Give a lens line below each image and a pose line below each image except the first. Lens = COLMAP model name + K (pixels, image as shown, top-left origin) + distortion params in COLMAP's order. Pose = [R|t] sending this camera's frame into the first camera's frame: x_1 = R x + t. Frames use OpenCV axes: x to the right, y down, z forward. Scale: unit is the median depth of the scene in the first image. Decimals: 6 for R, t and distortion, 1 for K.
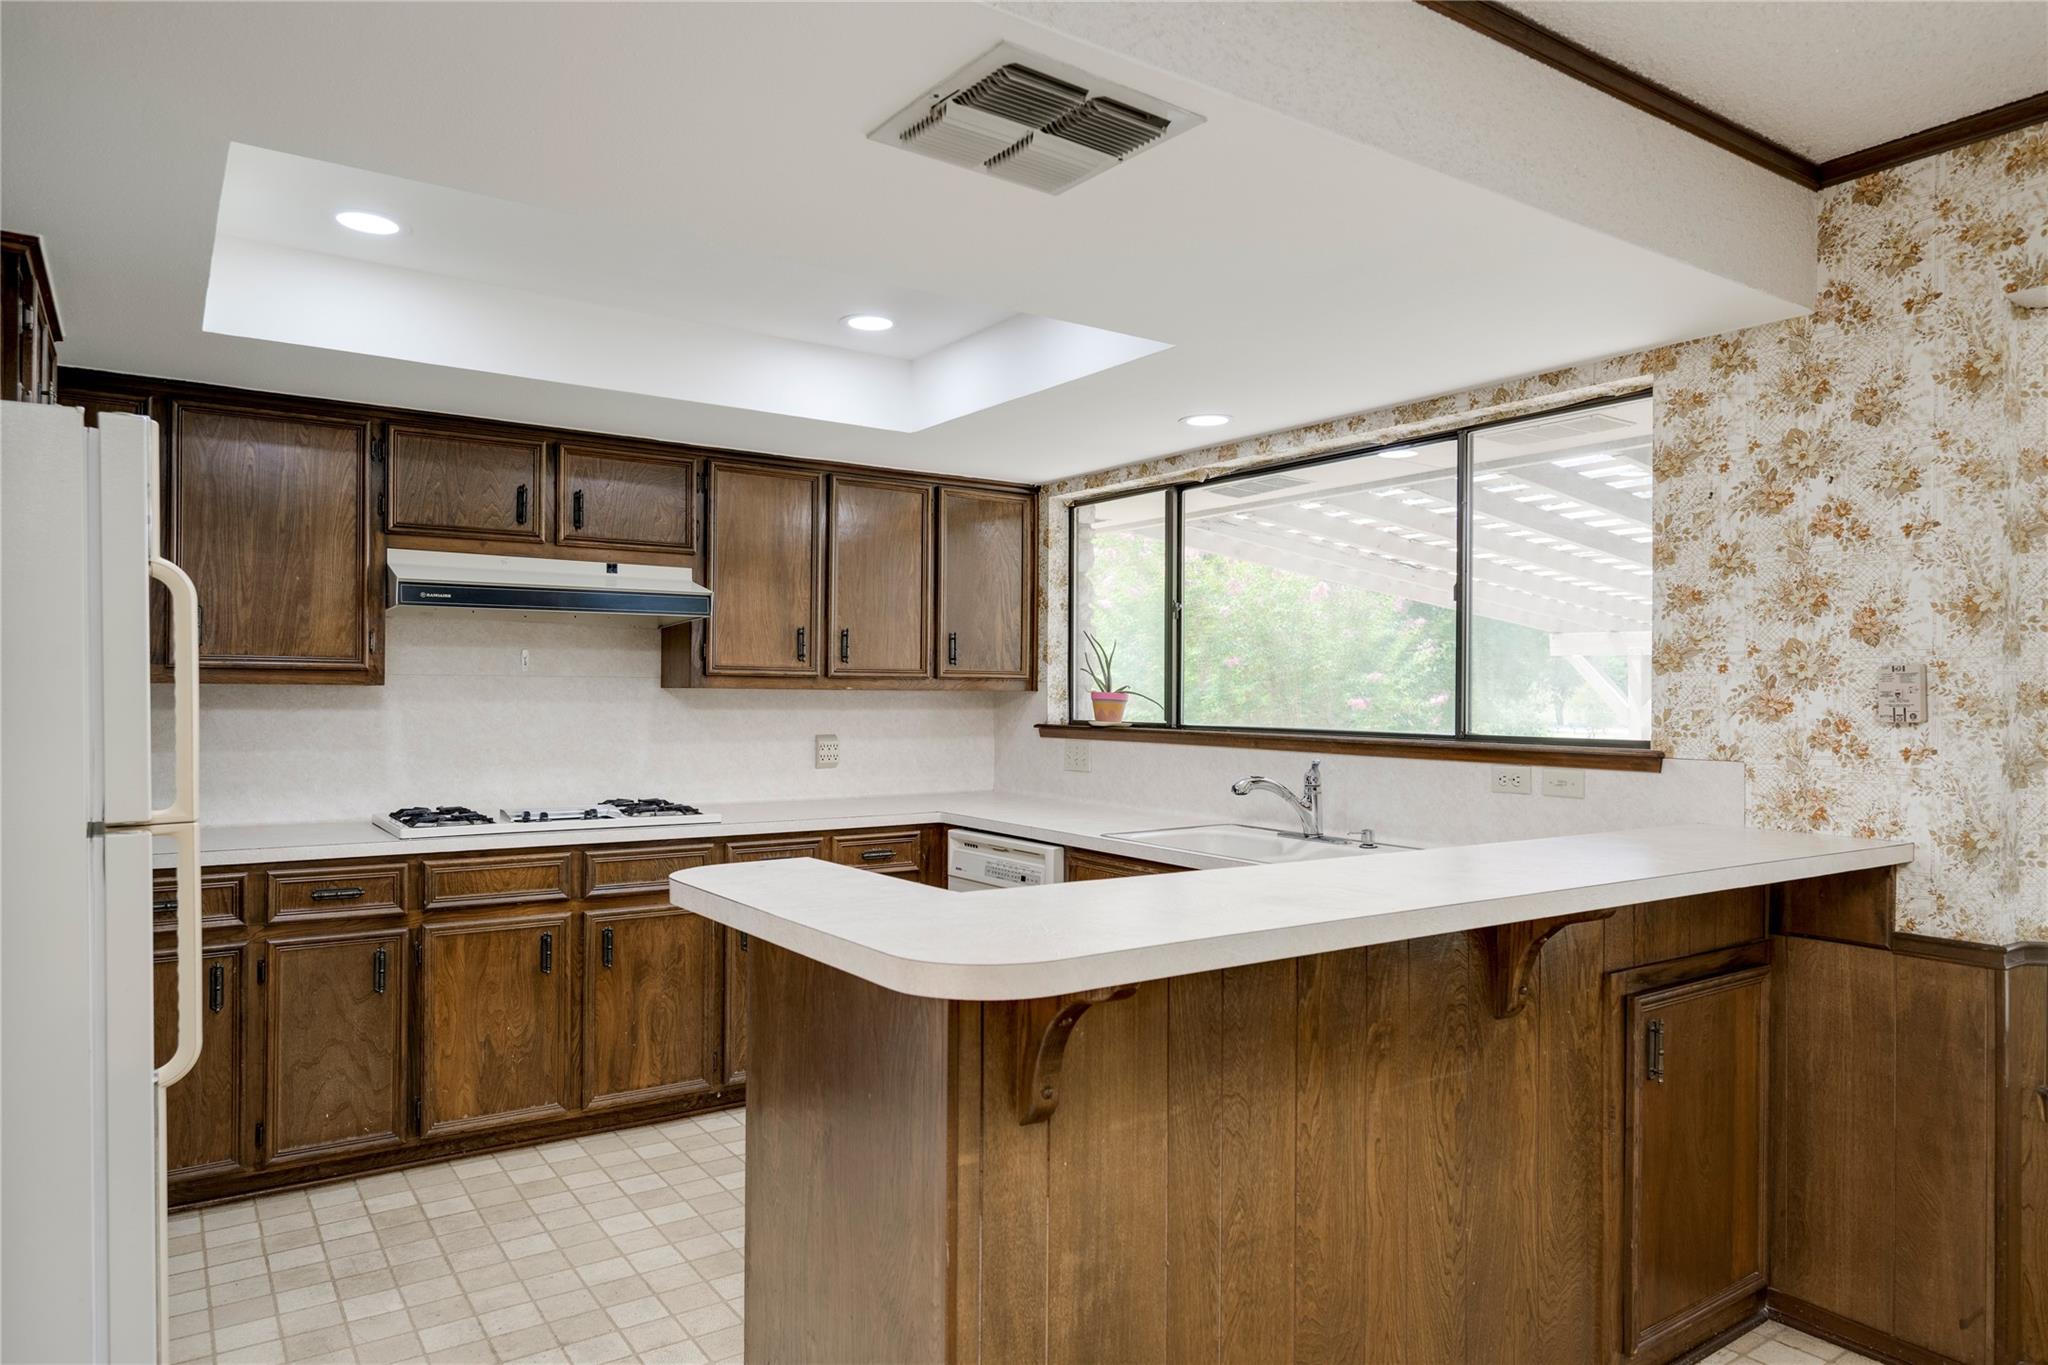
lens RADIAL K [[1260.5, 0, 1033.2], [0, 1260.5, 690.5], [0, 0, 1]] dist [0.004324, -0.001030]
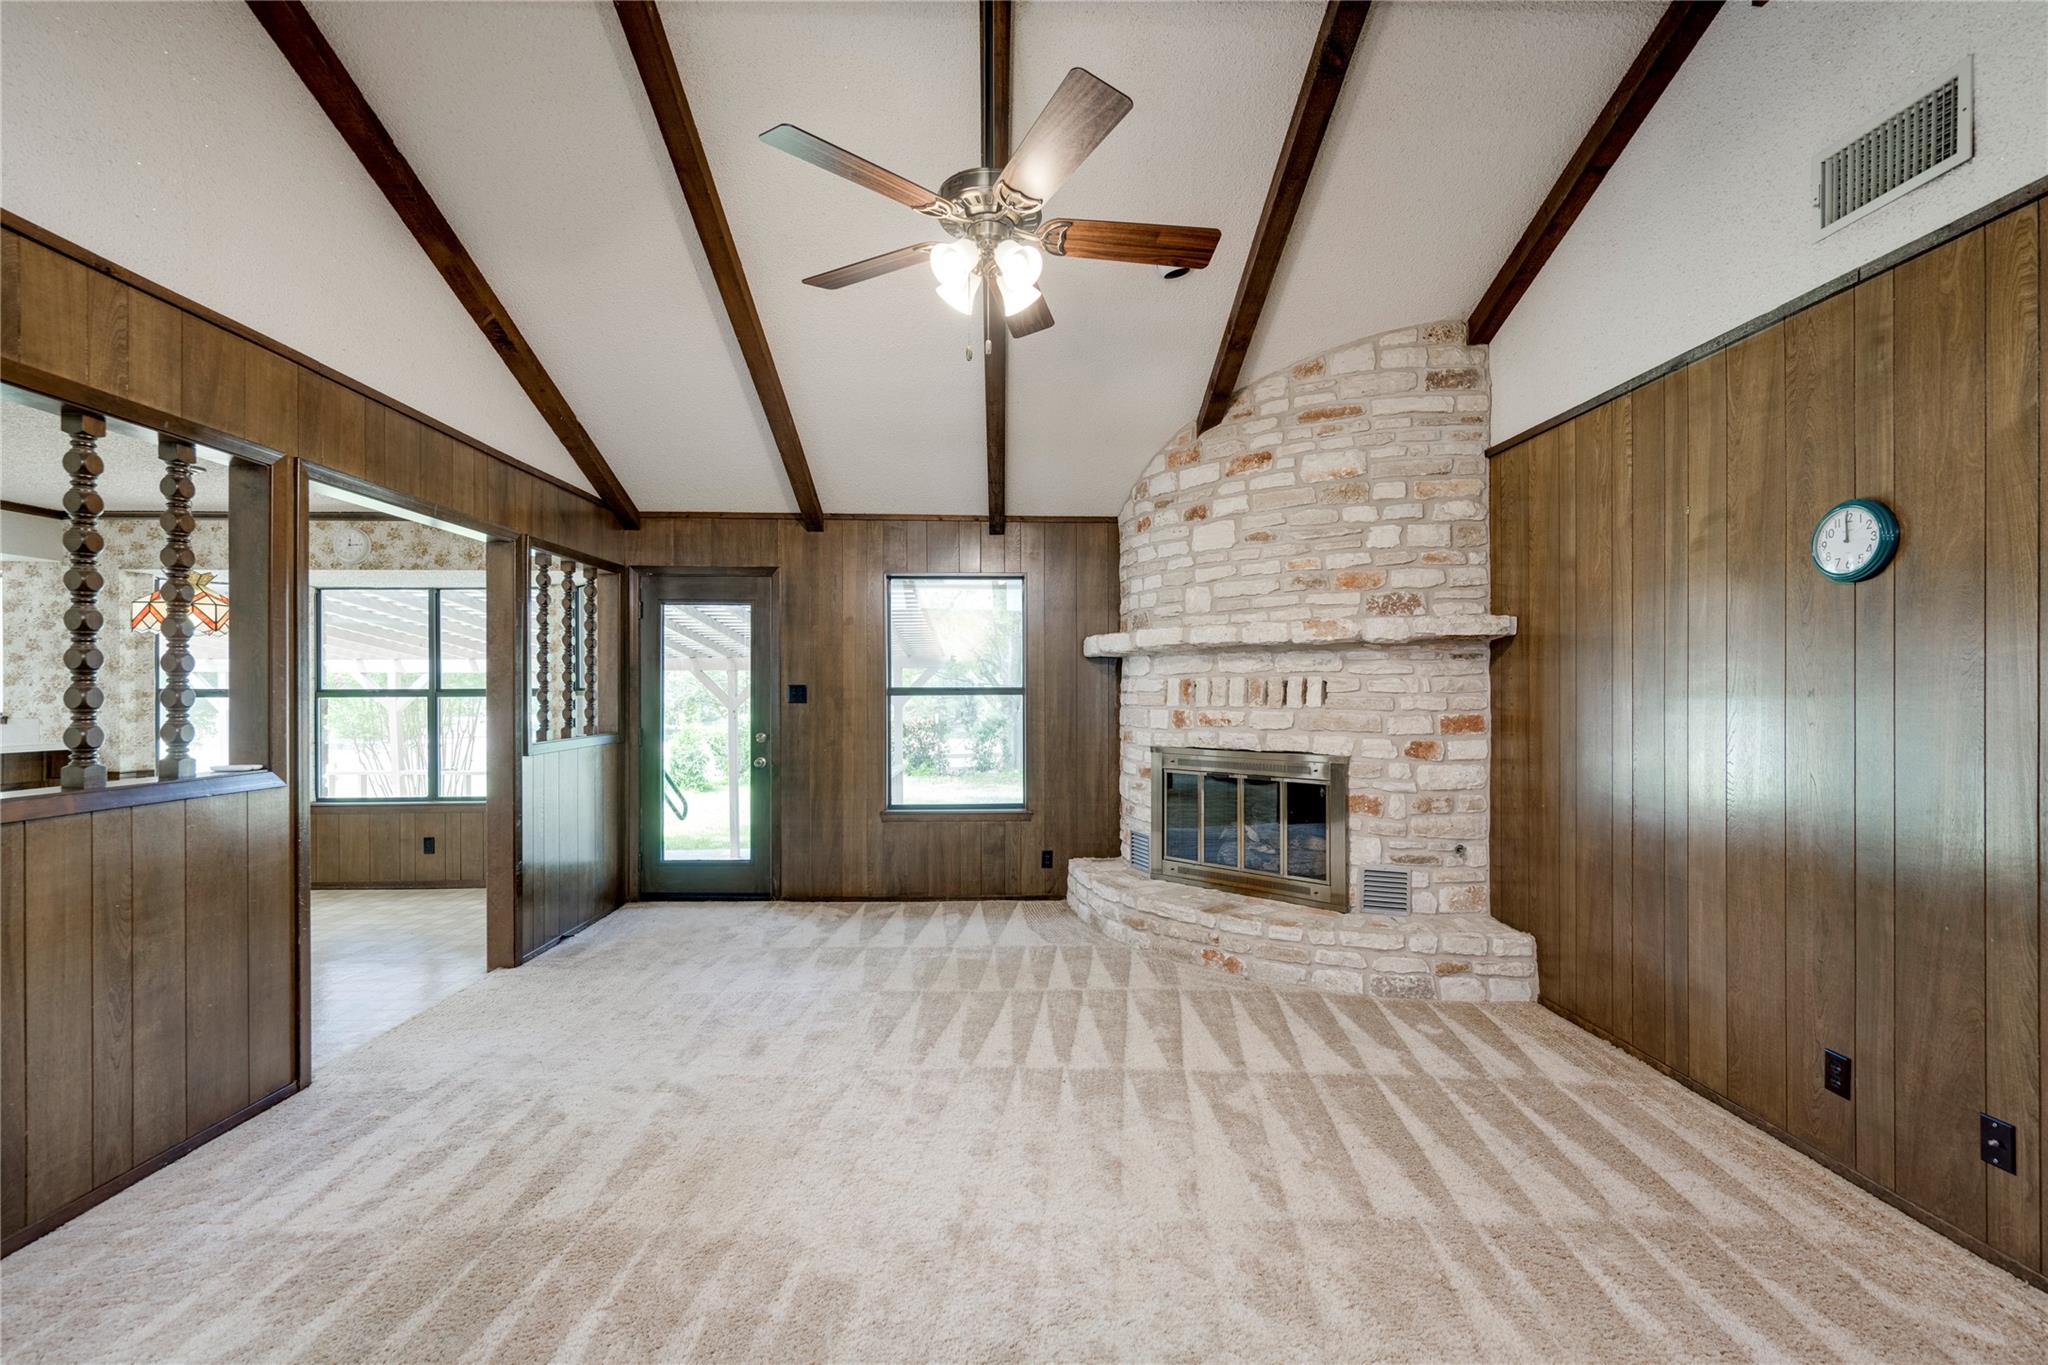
lens RADIAL K [[860.7, 0, 1027.1], [0, 860.7, 689.9], [0, 0, 1]] dist [0.001155, -0.000074]
pose [[0.543215, -0.007269, 0.839562, 0.148607], [0.005990, 0.999971, 0.004783, -0.001983], [-0.839572, 0.002431, 0.543243, -1.755779]]
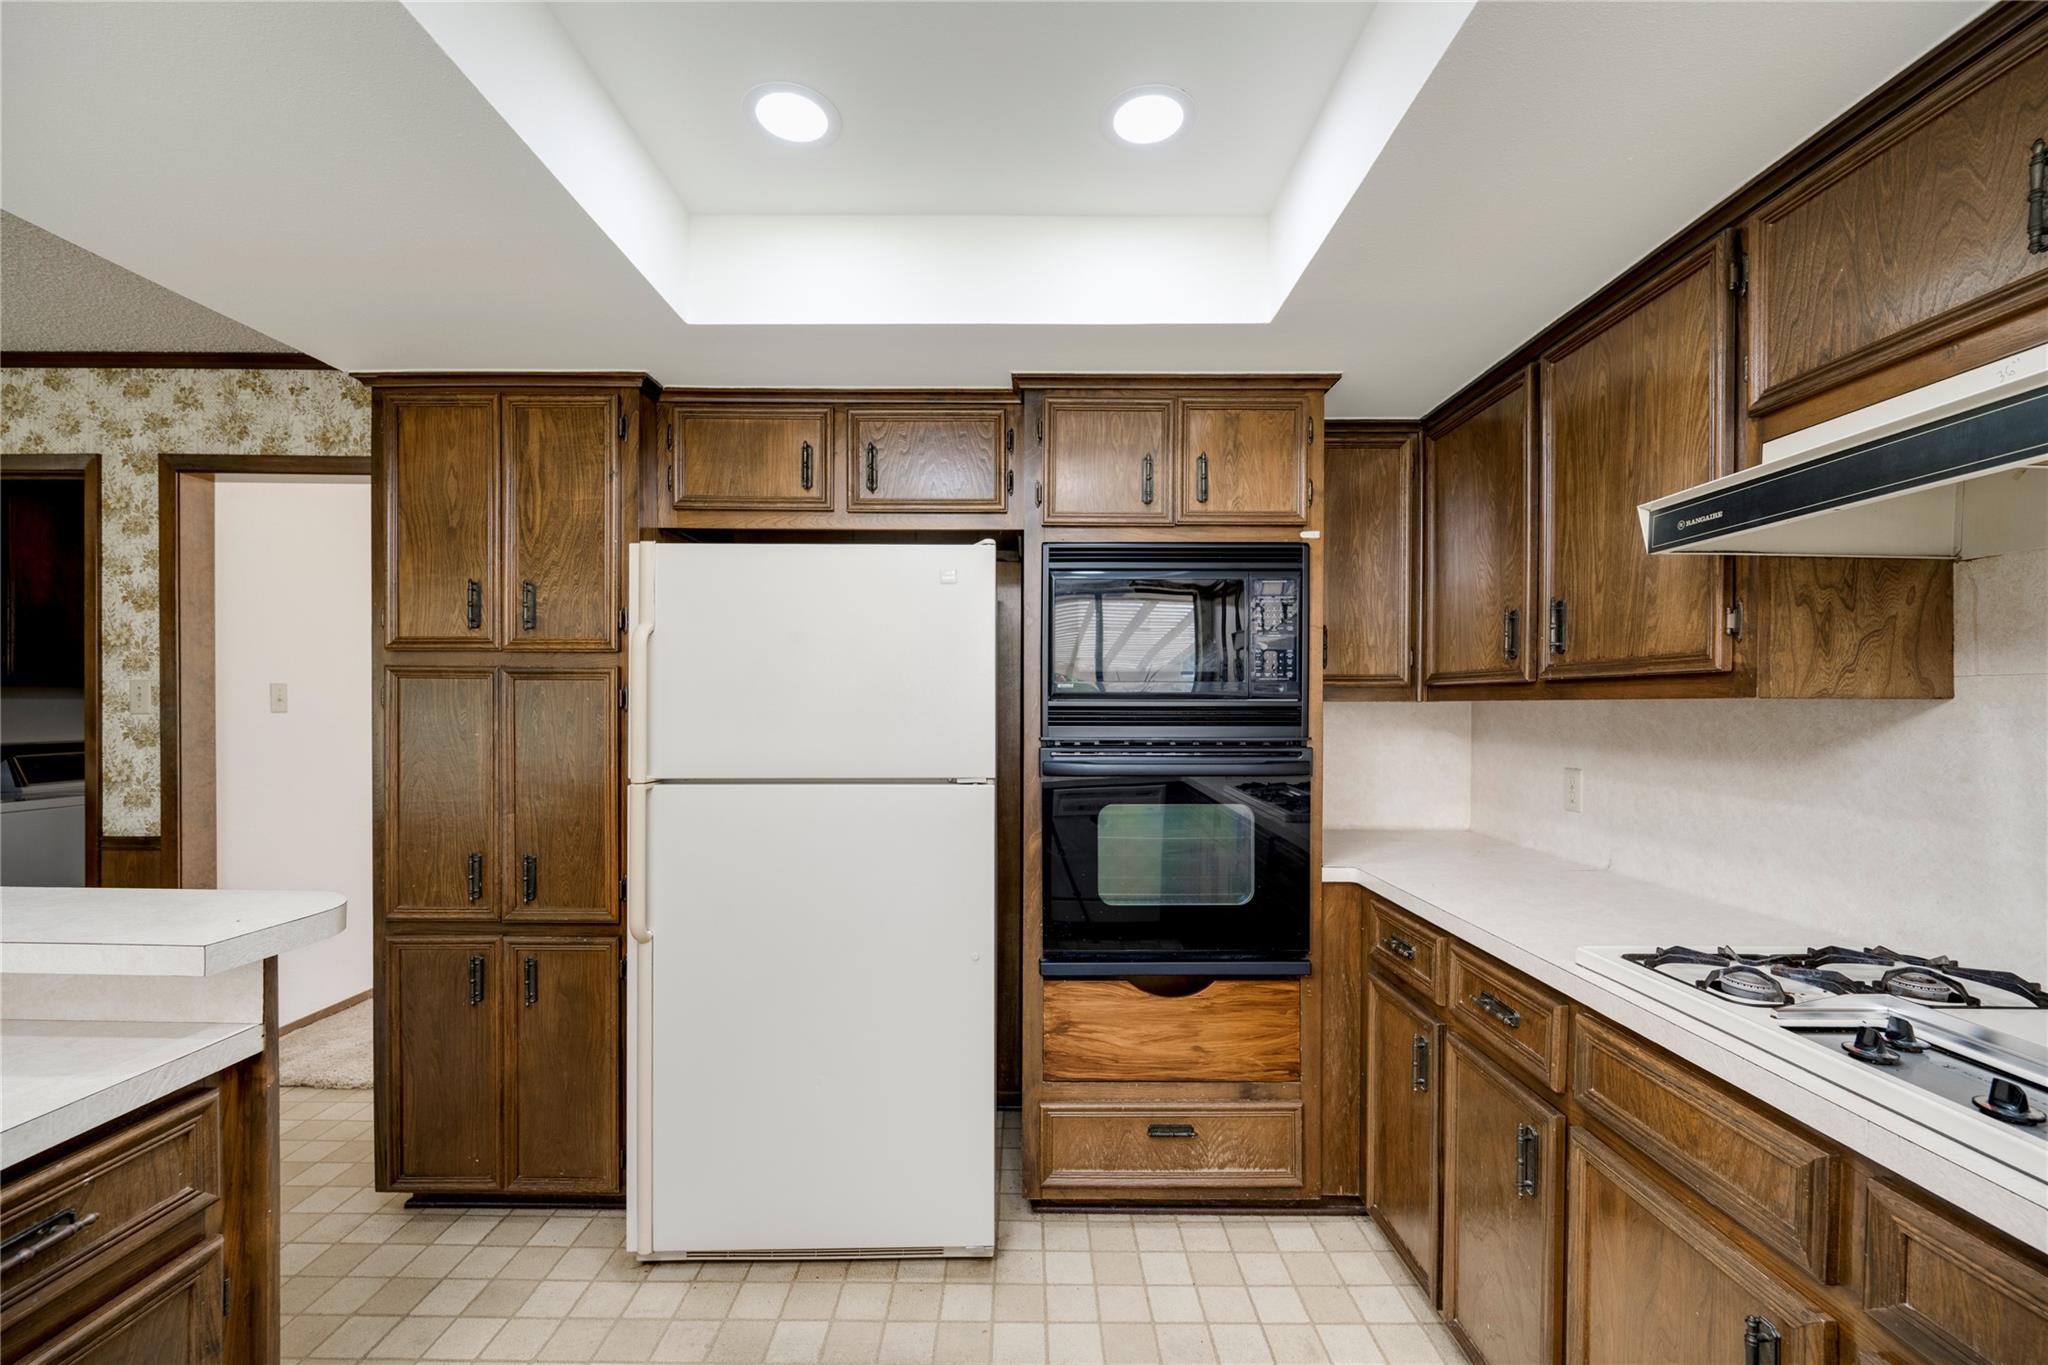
lens RADIAL K [[815.3, 0, 1027.1], [0, 815.3, 713.4], [0, 0, 1]] dist [0.000031, -0.000514]
pose [[-0.573470, -0.002286, -0.819224, -0.058639], [-0.007241, 0.999971, 0.002279, 0.004906], [0.819195, 0.007239, -0.573470, 1.189545]]
